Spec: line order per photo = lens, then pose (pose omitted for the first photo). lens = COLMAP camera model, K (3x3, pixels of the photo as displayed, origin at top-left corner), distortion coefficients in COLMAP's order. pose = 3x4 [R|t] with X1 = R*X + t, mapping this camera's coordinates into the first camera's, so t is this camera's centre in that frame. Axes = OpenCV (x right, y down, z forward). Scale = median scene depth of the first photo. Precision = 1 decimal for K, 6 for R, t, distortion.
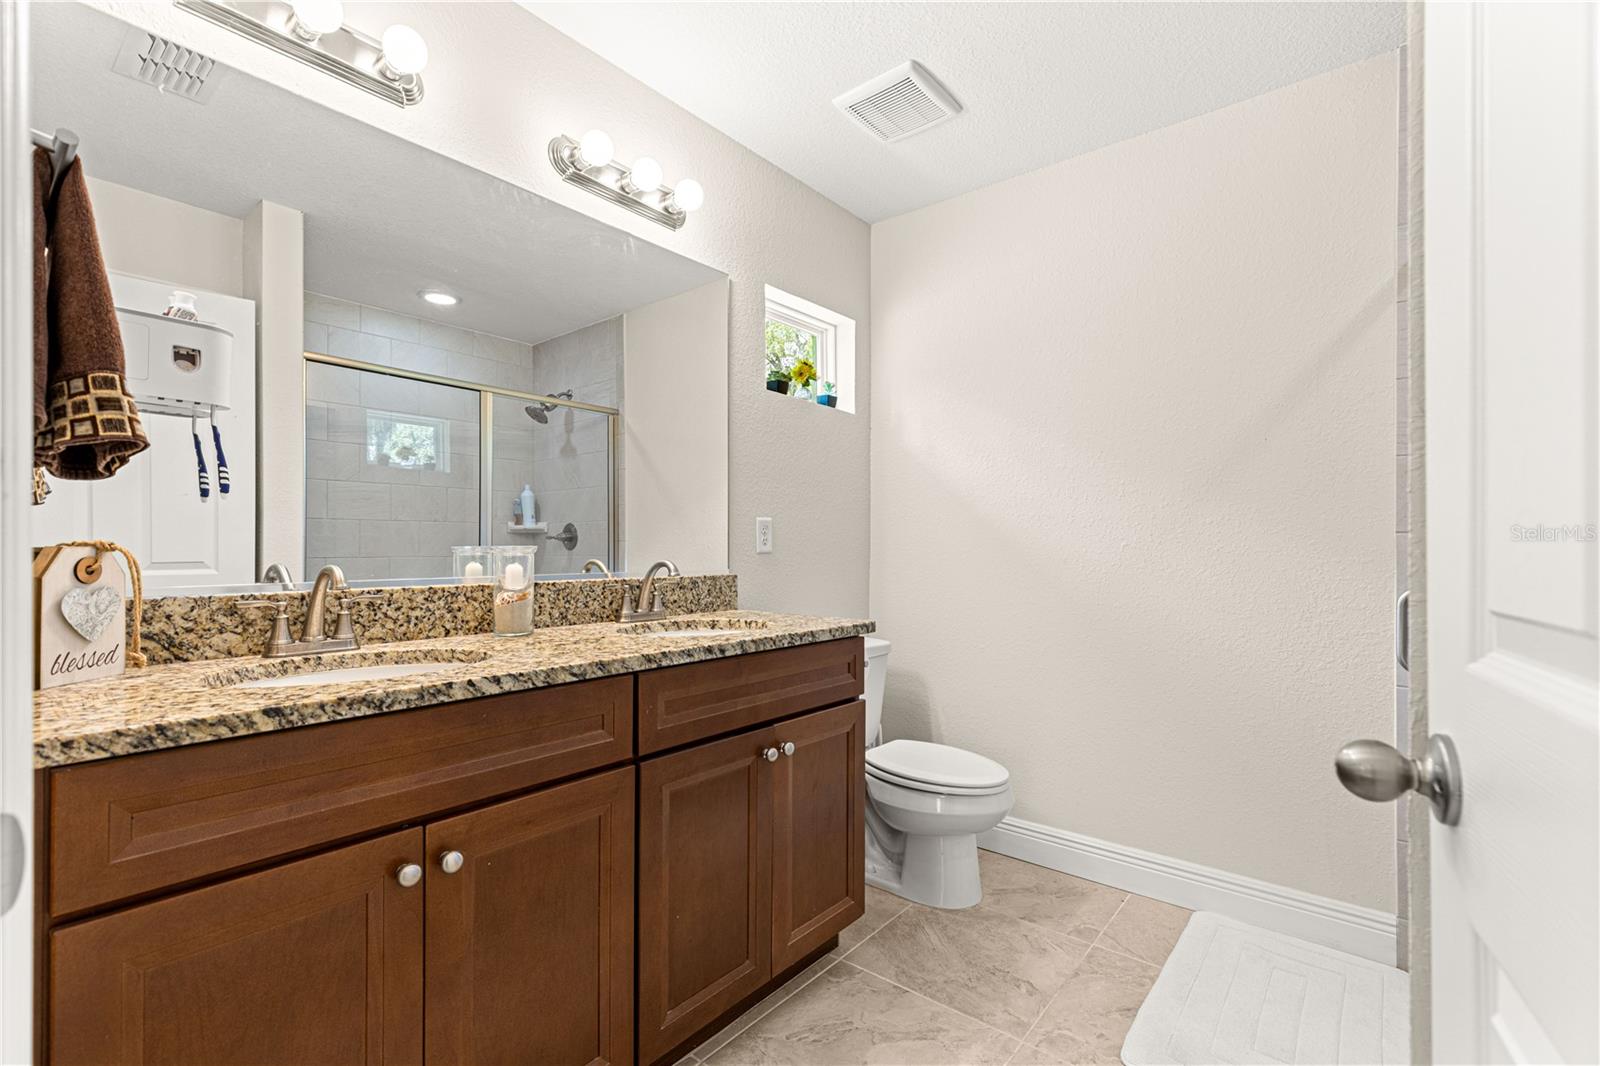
lens RADIAL K [[722.7, 0, 803.9], [0, 722.7, 536.2], [0, 0, 1]] dist [0.008294, -0.000306]
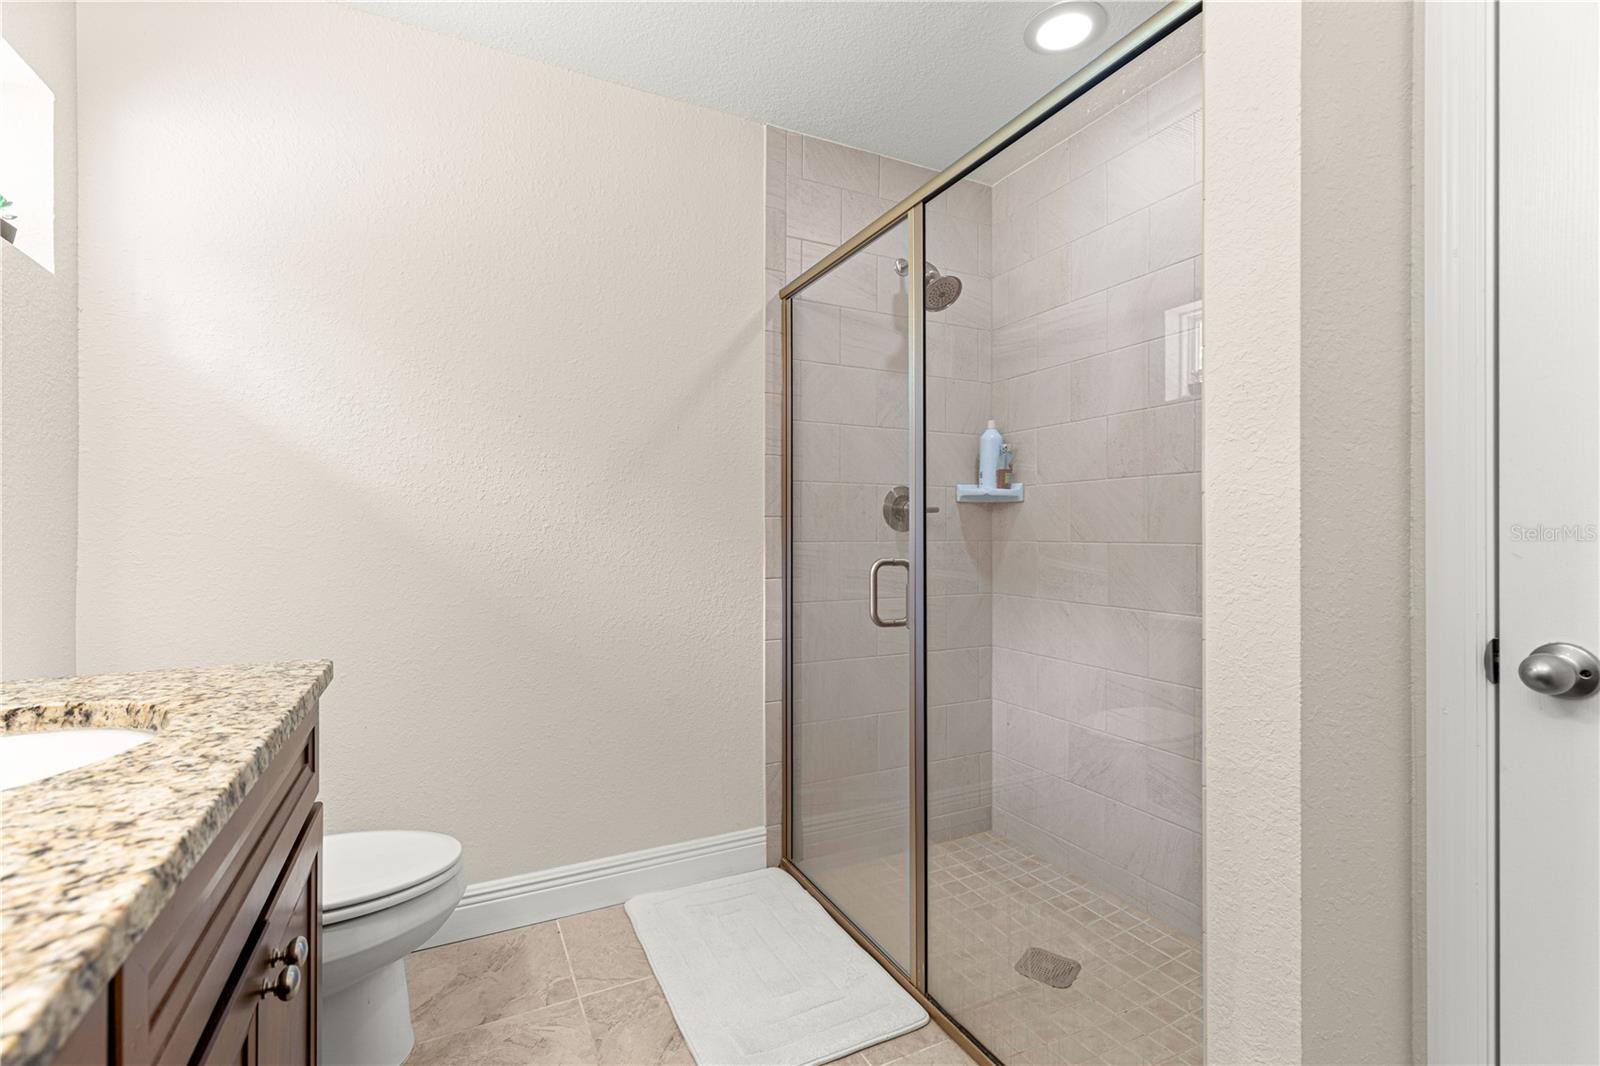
lens RADIAL K [[722.7, 0, 804.2], [0, 722.7, 528.3], [0, 0, 1]] dist [0.008294, -0.000306]
pose [[0.411072, -0.000363, 0.911603, -0.241489], [-0.007166, 0.999968, 0.003630, 0.009480], [-0.911575, -0.008024, 0.411056, 0.378954]]
